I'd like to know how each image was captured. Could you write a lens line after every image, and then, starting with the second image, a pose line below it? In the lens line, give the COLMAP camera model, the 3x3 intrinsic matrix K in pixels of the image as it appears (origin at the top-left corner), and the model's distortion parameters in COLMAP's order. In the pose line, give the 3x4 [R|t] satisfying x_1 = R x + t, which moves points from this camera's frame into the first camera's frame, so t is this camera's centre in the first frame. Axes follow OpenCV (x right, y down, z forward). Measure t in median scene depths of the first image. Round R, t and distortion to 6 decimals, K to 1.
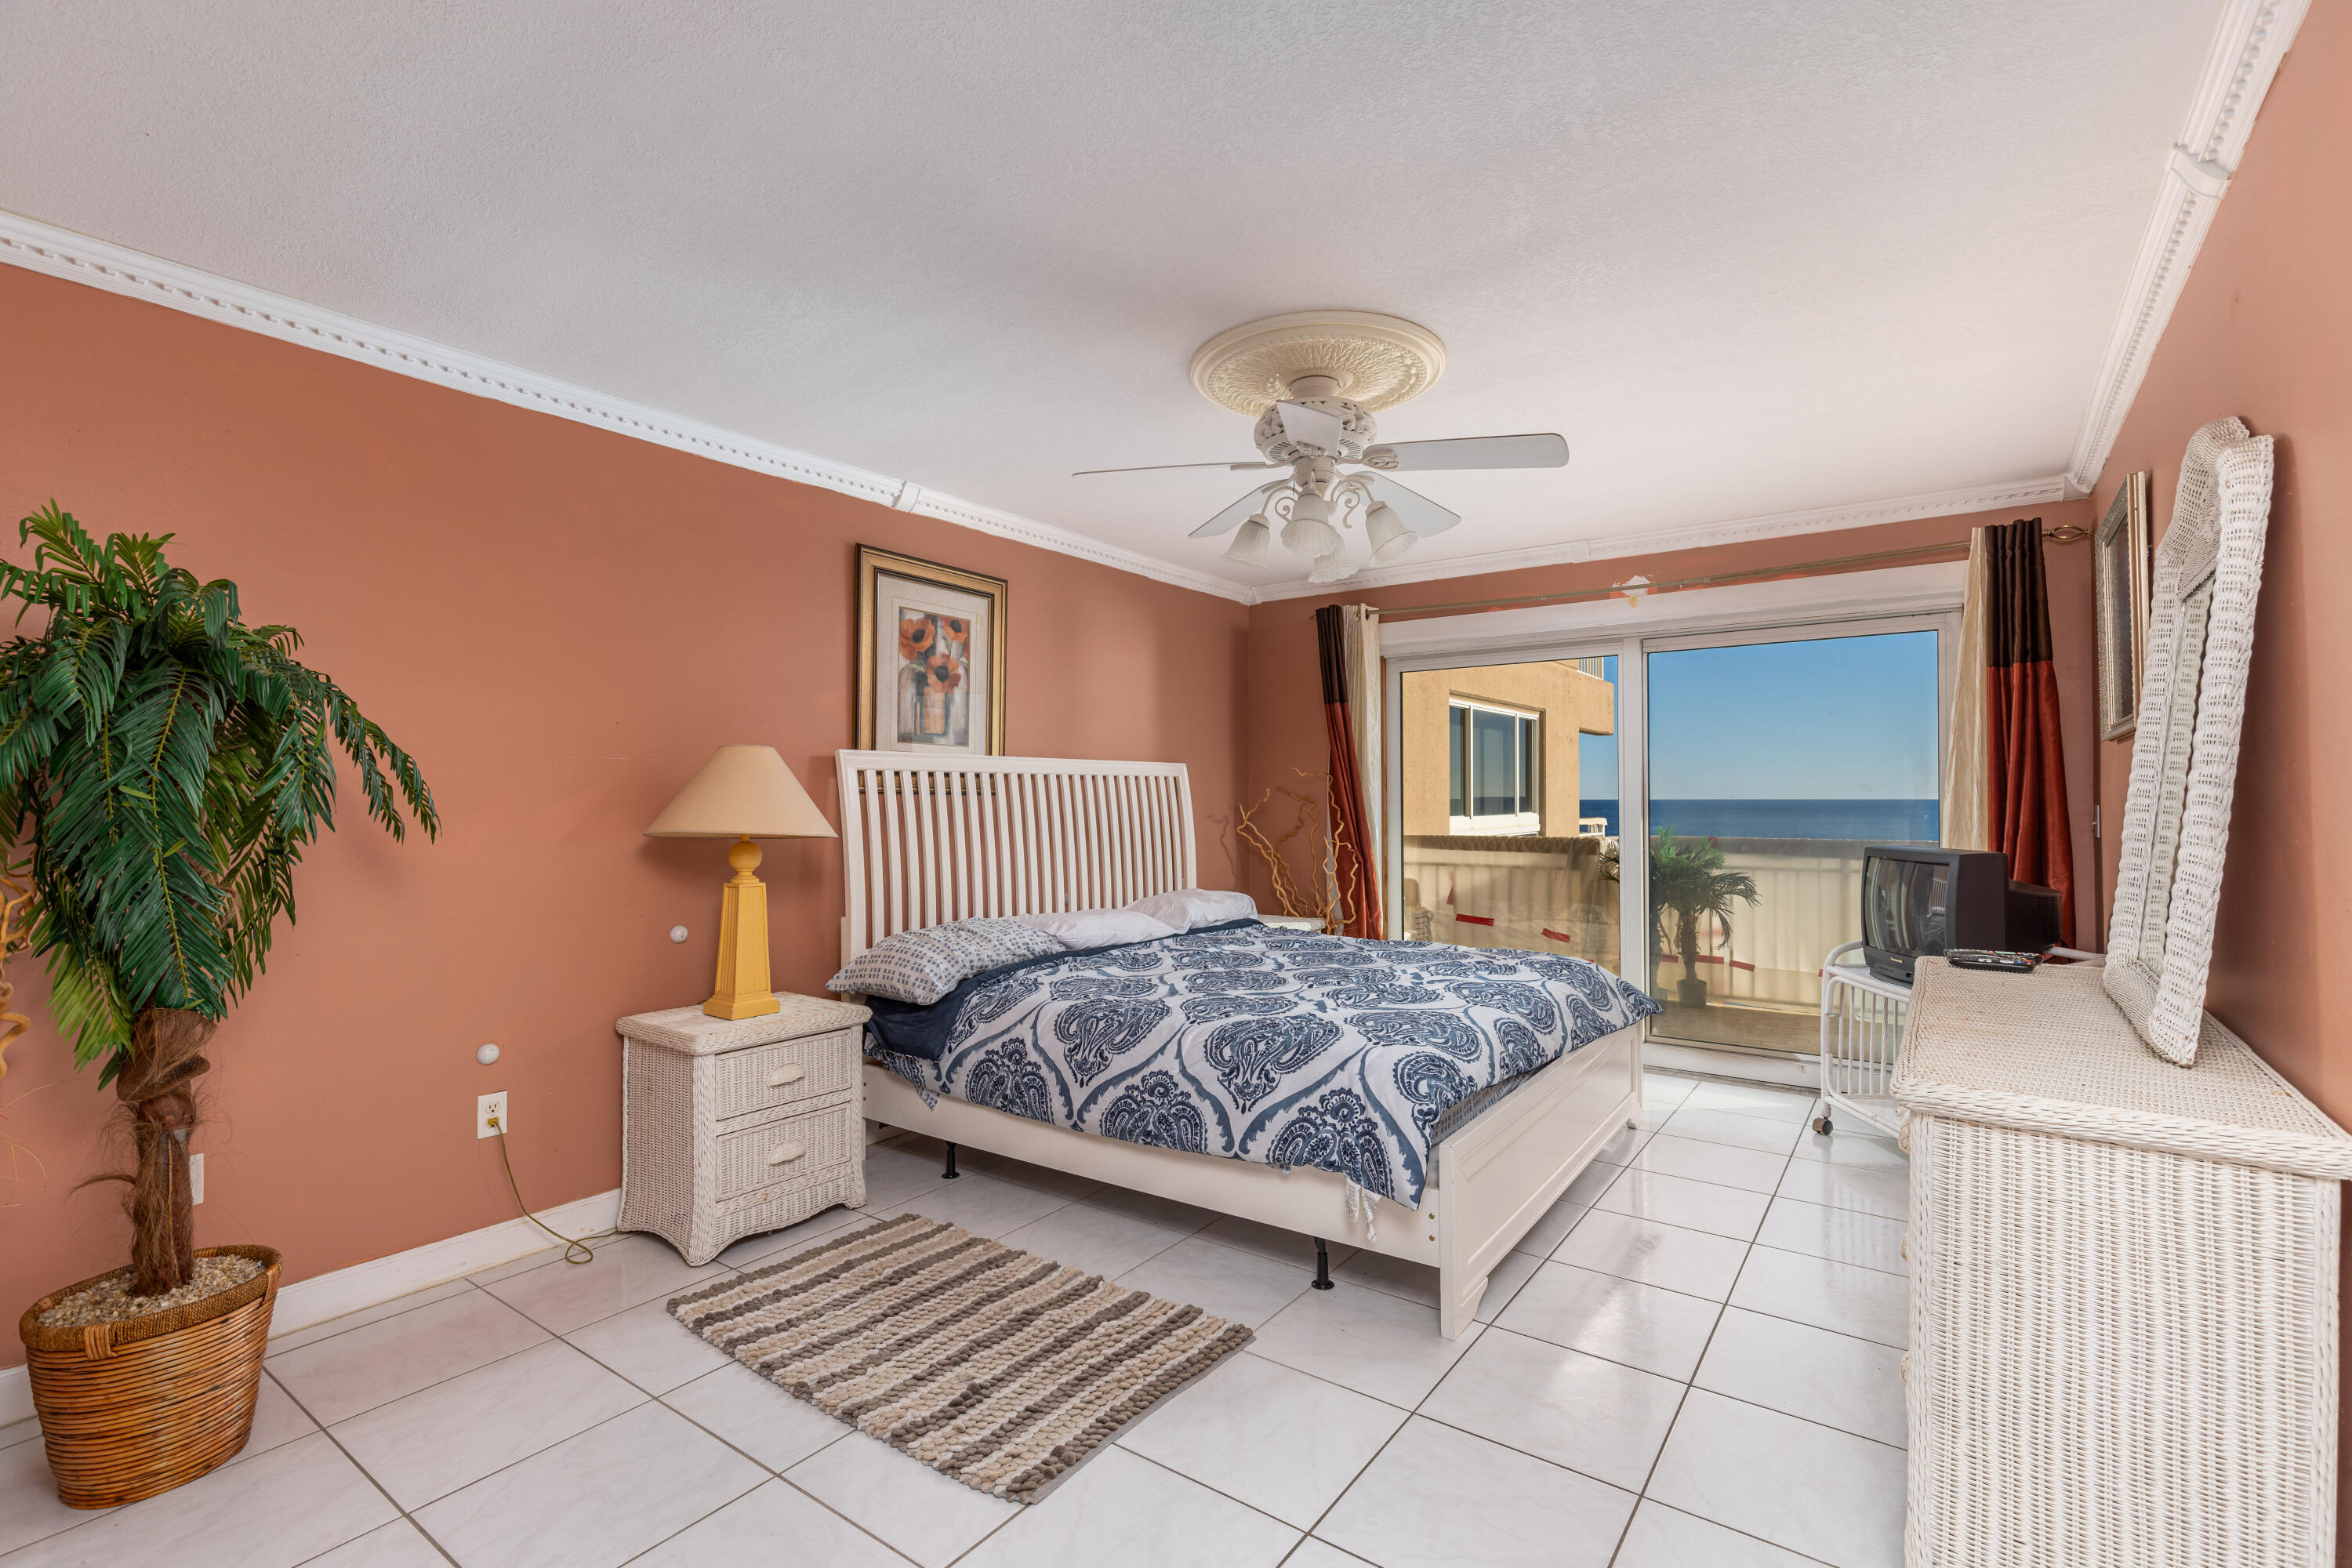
lens RADIAL K [[1074.4, 0, 1181.4], [0, 1074.4, 770.4], [0, 0, 1]] dist [-0.000114, -0.000964]
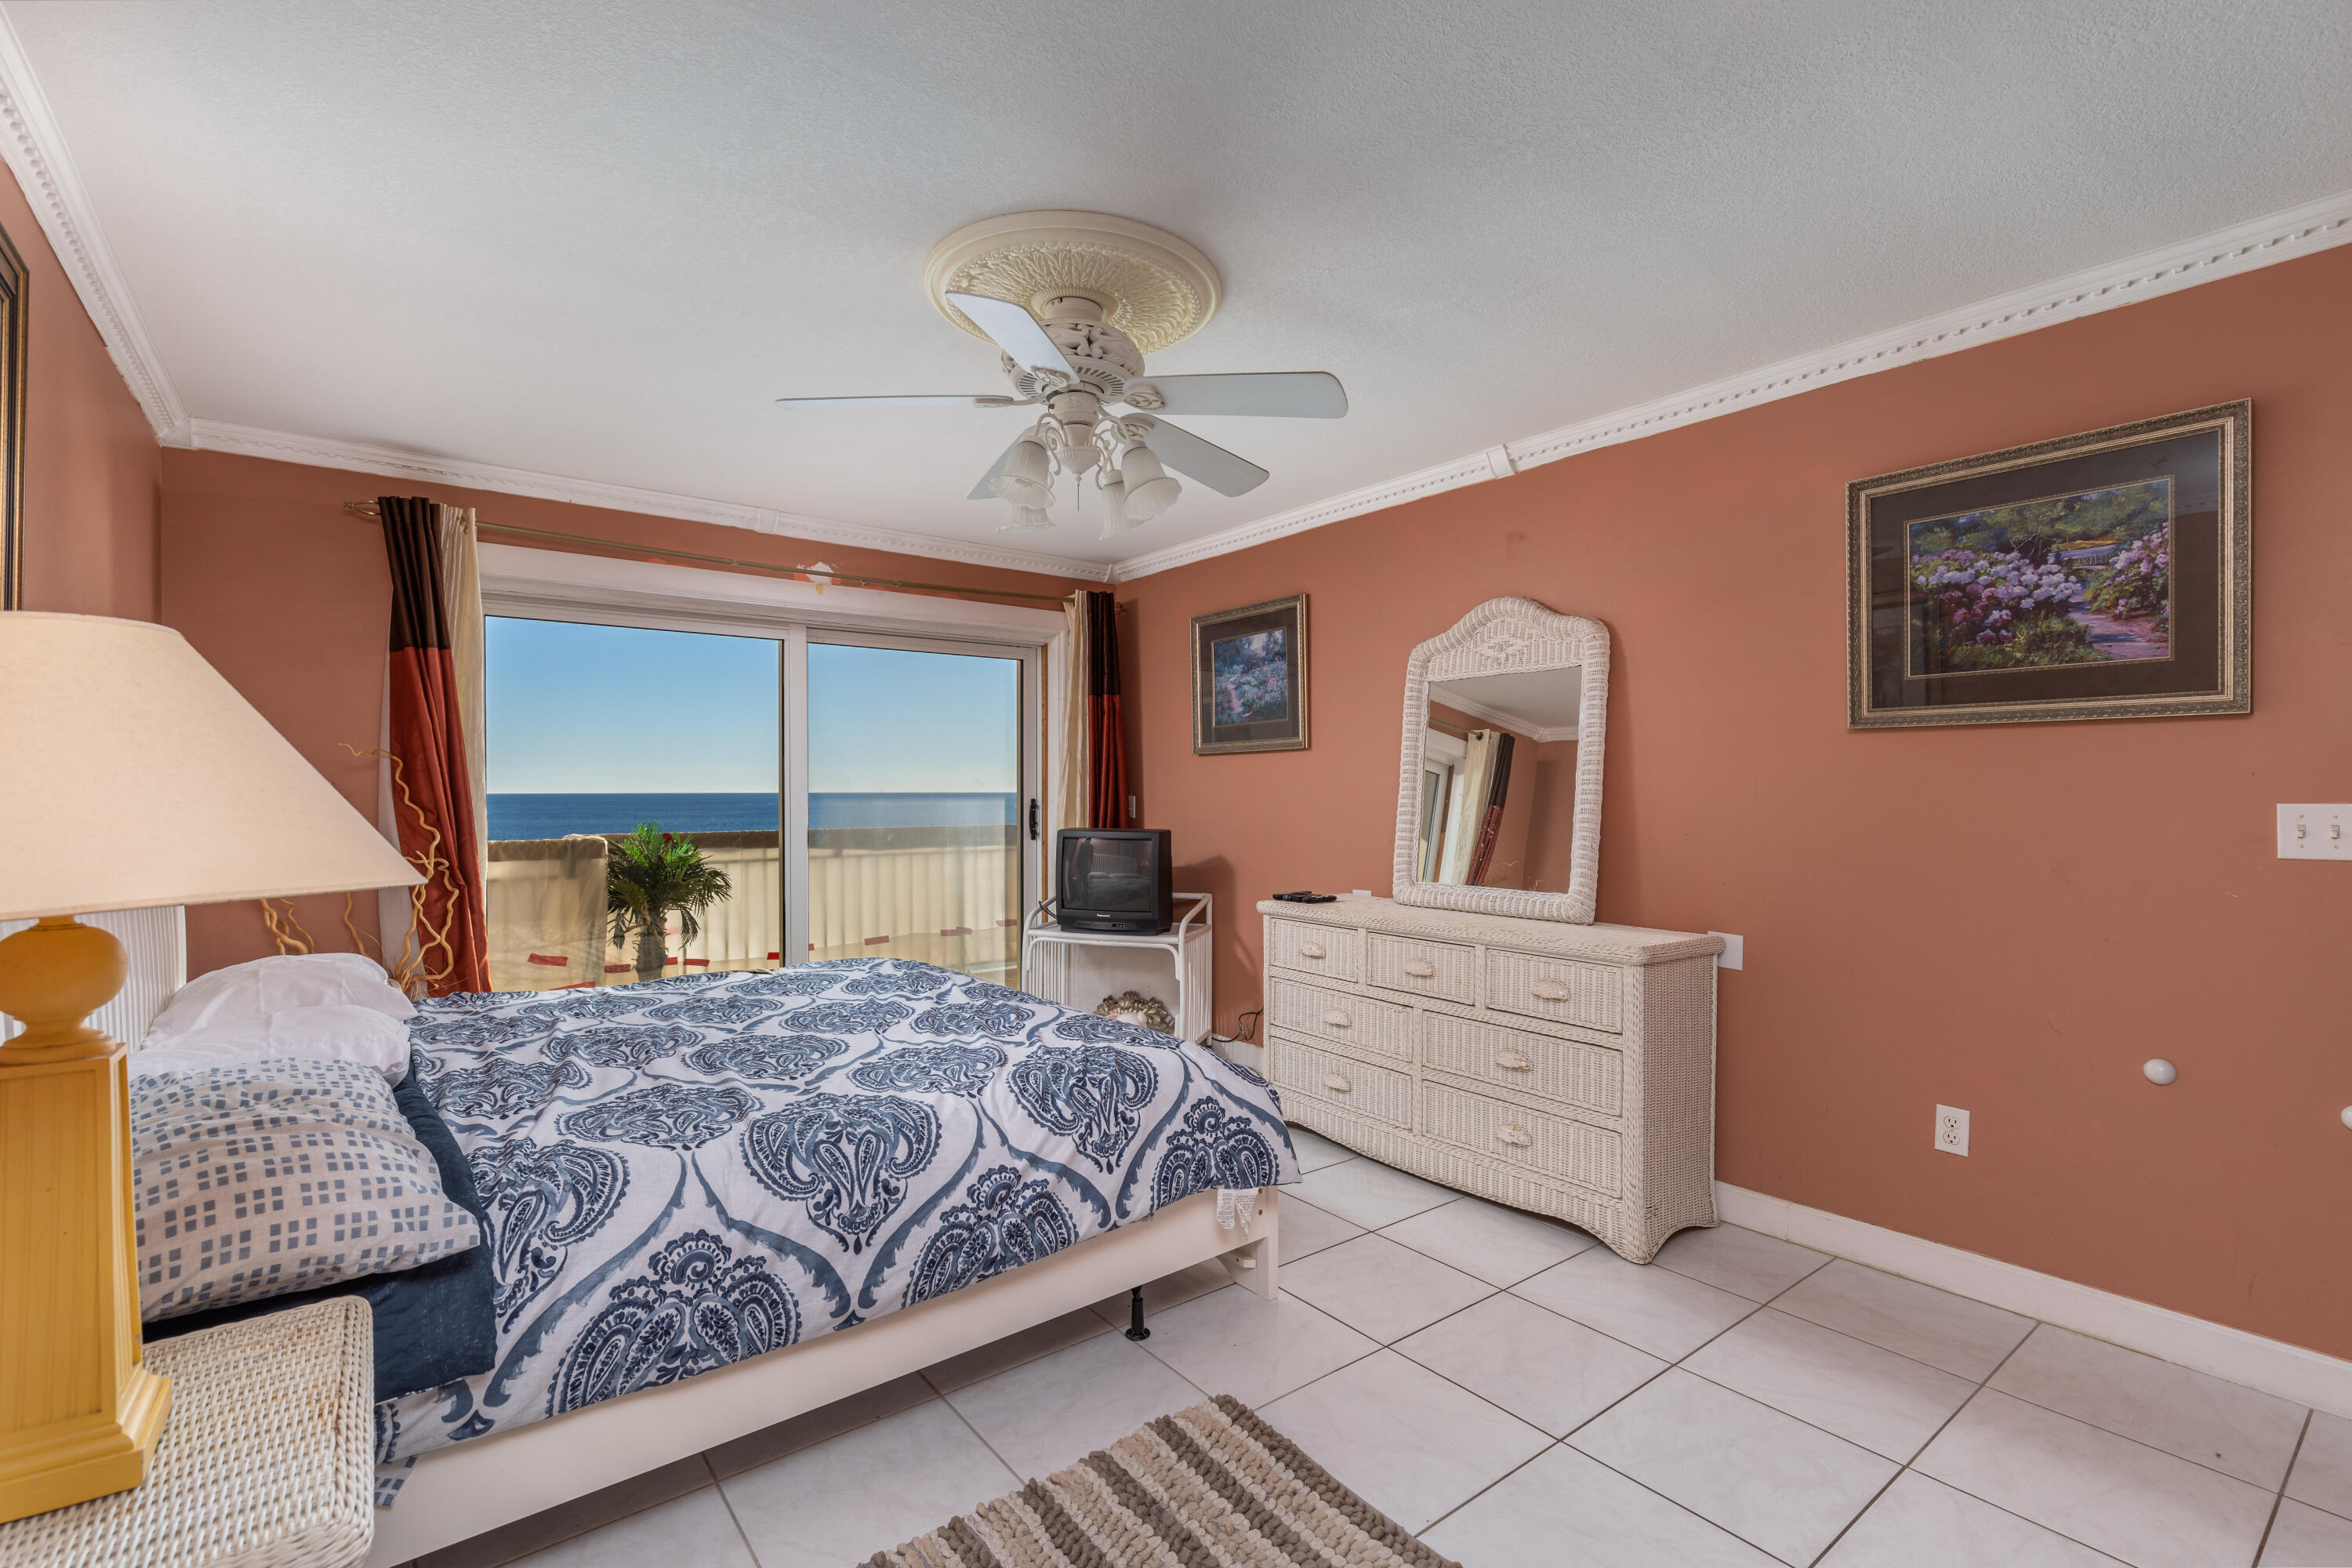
lens RADIAL K [[1074.4, 0, 1178.6], [0, 1074.4, 783.4], [0, 0, 1]] dist [-0.000114, -0.000964]
pose [[0.256937, 0.007484, 0.966399, -0.645564], [-0.023185, 0.999730, -0.001578, 0.018450], [-0.966150, -0.022000, 0.257041, 0.660845]]
